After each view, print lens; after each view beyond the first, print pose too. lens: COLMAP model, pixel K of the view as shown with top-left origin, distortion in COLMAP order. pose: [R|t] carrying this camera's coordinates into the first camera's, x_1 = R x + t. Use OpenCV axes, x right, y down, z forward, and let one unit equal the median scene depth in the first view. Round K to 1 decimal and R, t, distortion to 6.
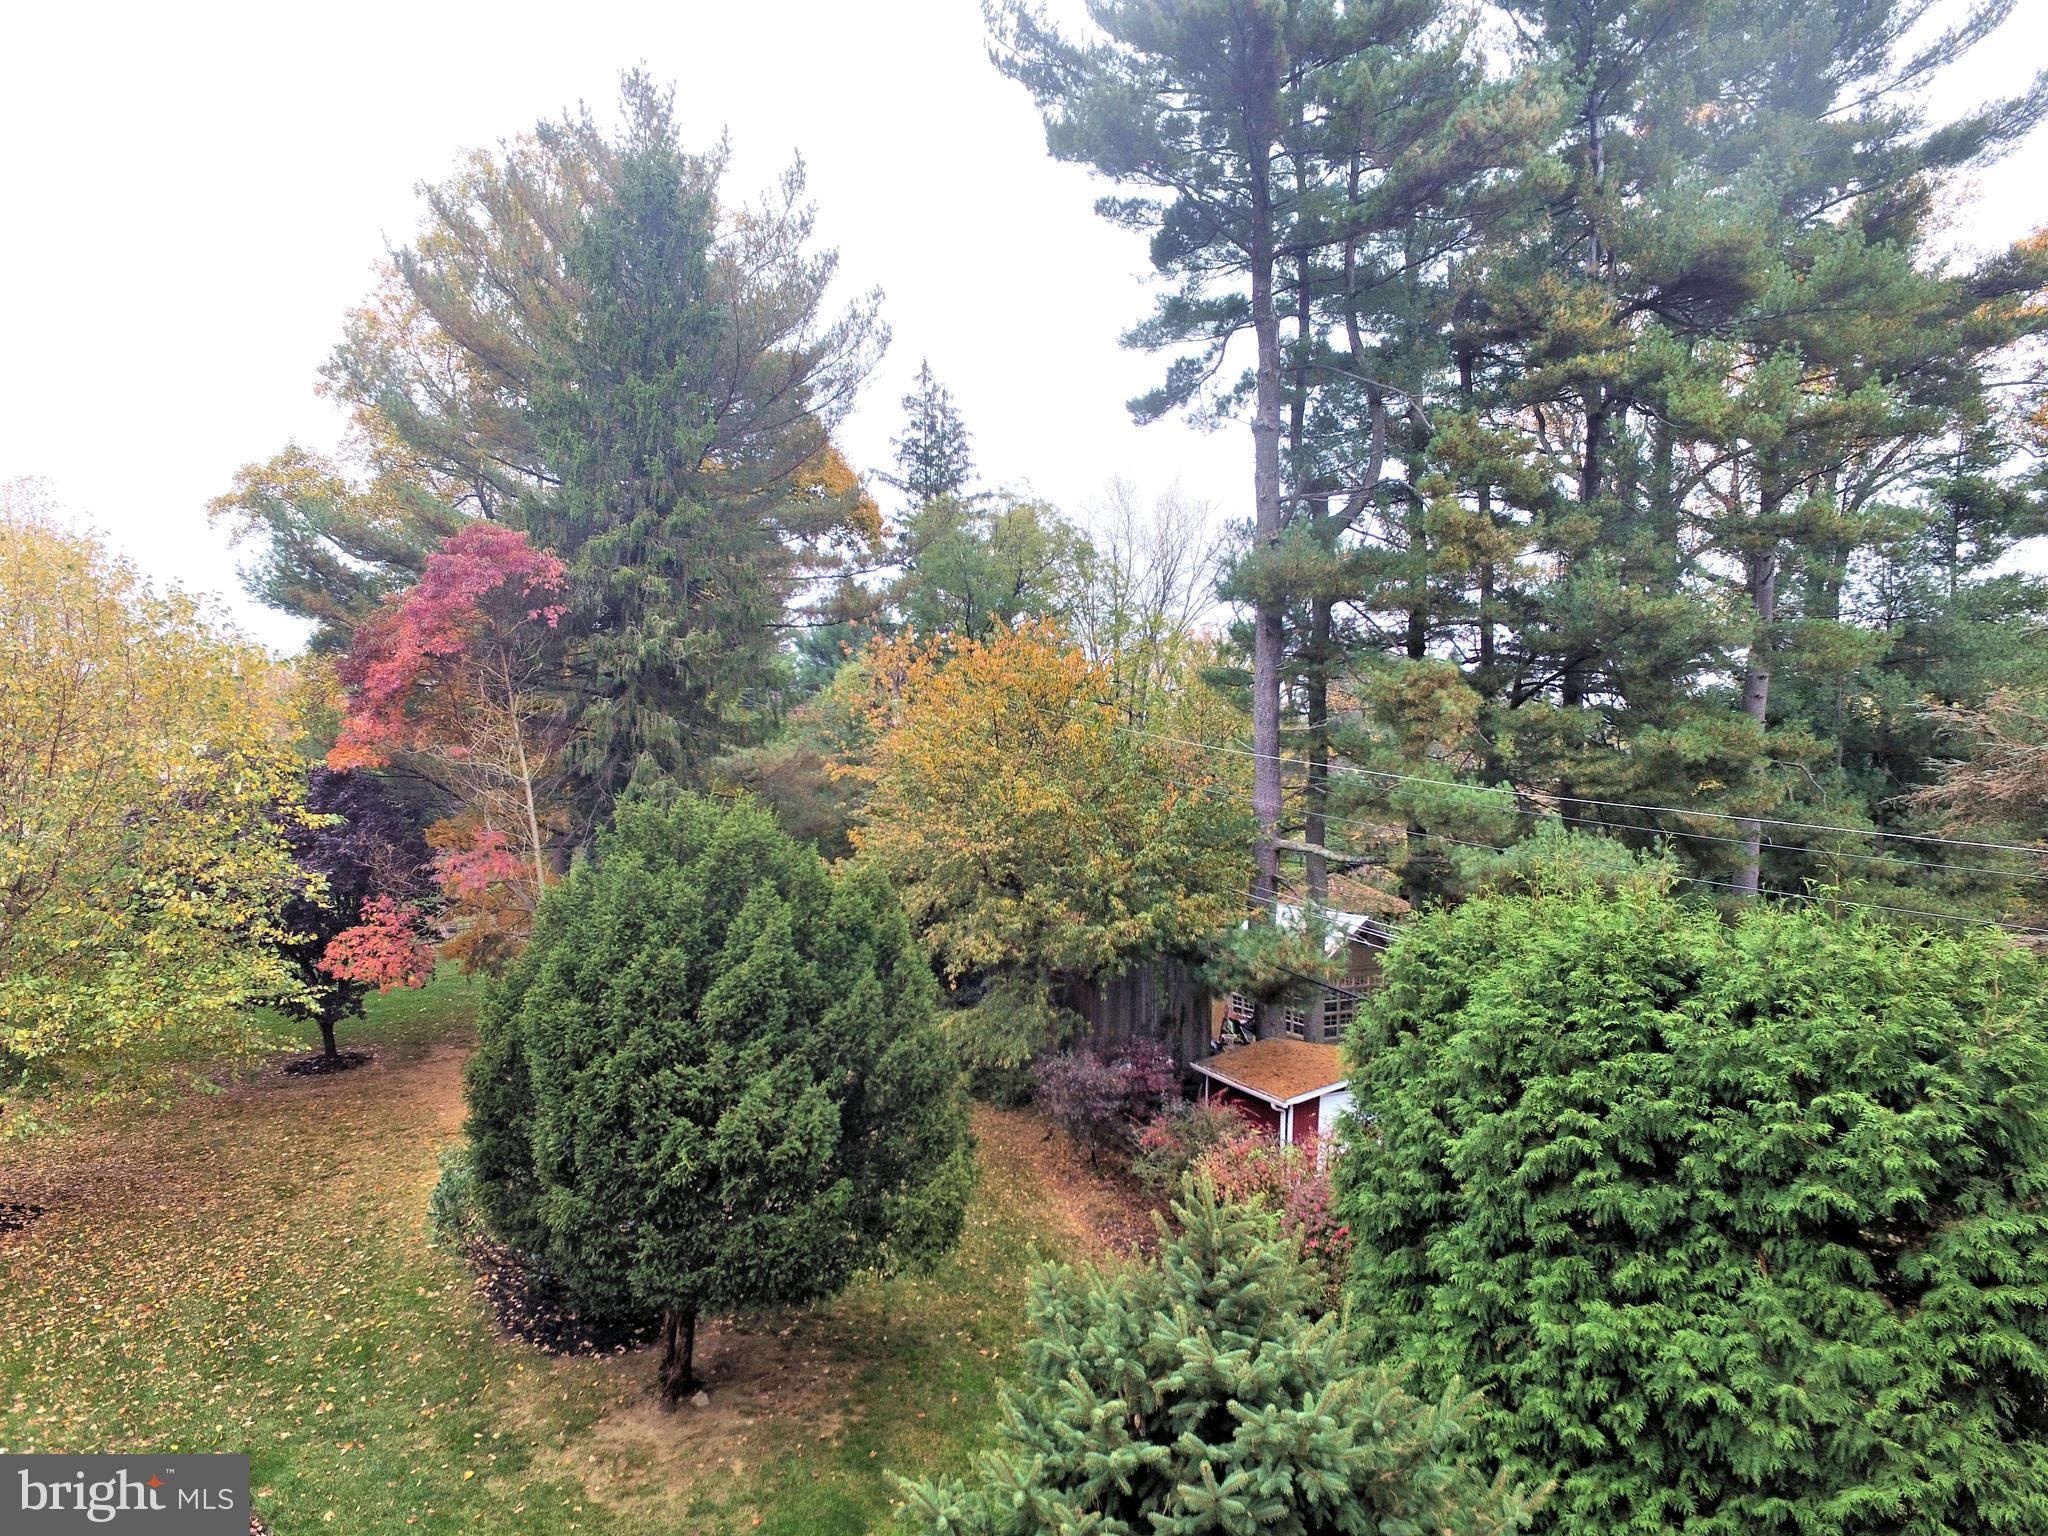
lens RADIAL K [[1186.3, 0, 1048.5], [0, 1186.3, 773.3], [0, 0, 1]] dist [-0.013585, 0.013340]
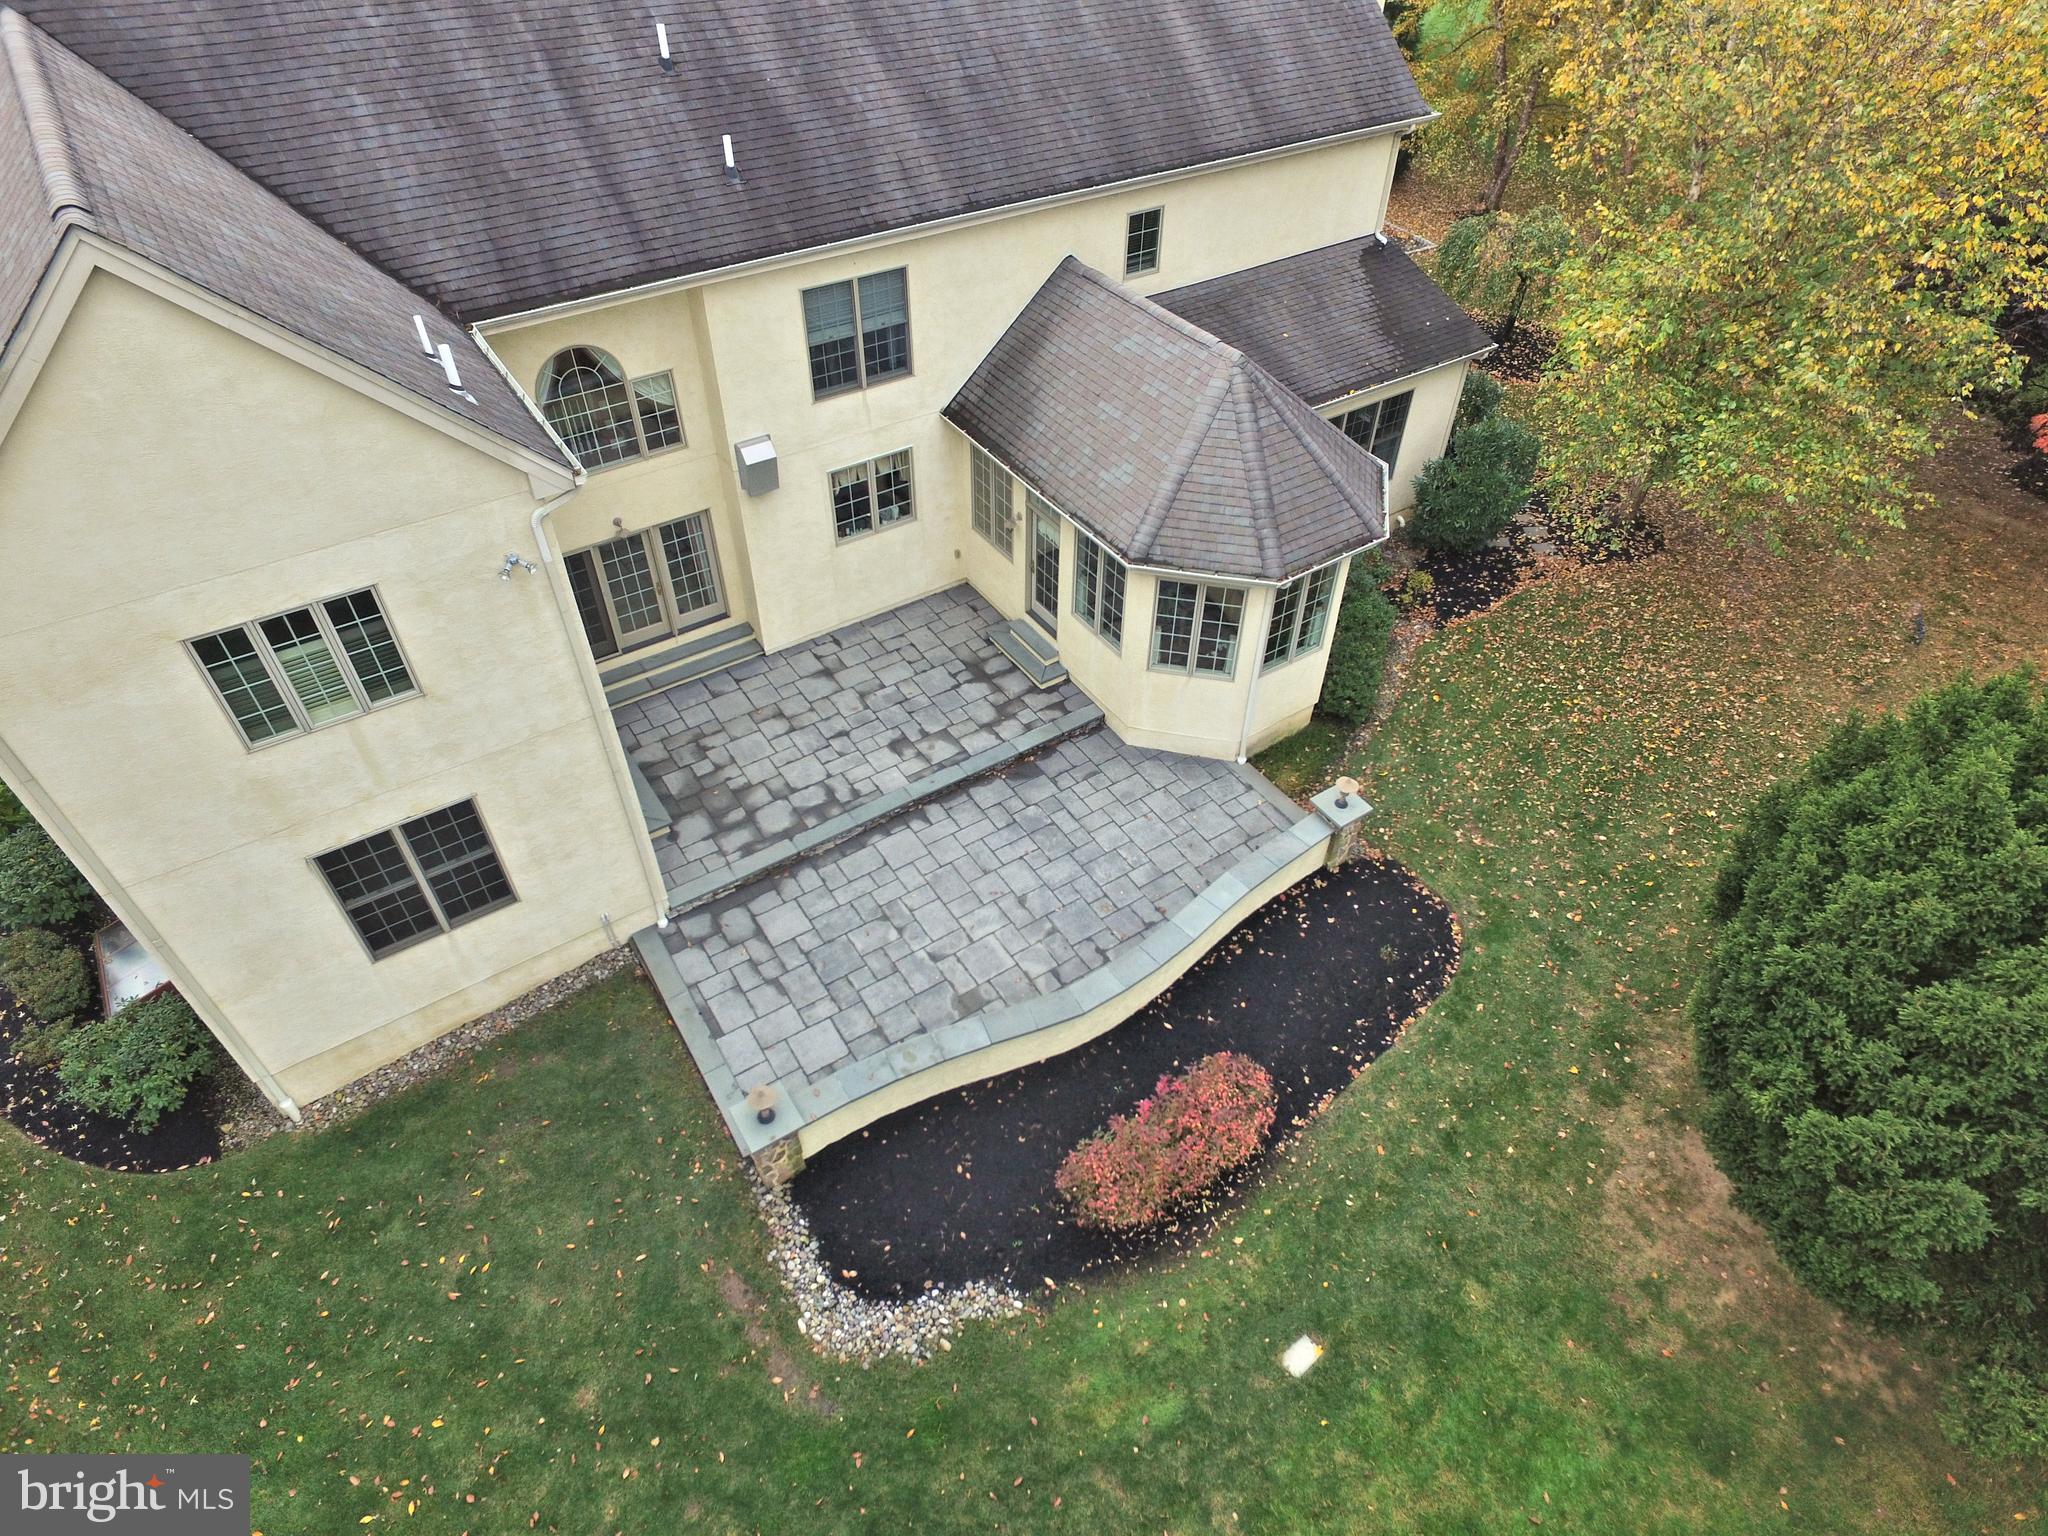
lens RADIAL K [[1186.3, 0, 1048.5], [0, 1186.3, 773.3], [0, 0, 1]] dist [-0.013585, 0.013340]
pose [[0.149072, 0.675523, -0.722112, 0.064354], [-0.018008, 0.732005, 0.681061, -0.384274], [0.988662, -0.088523, 0.121286, 0.387317]]
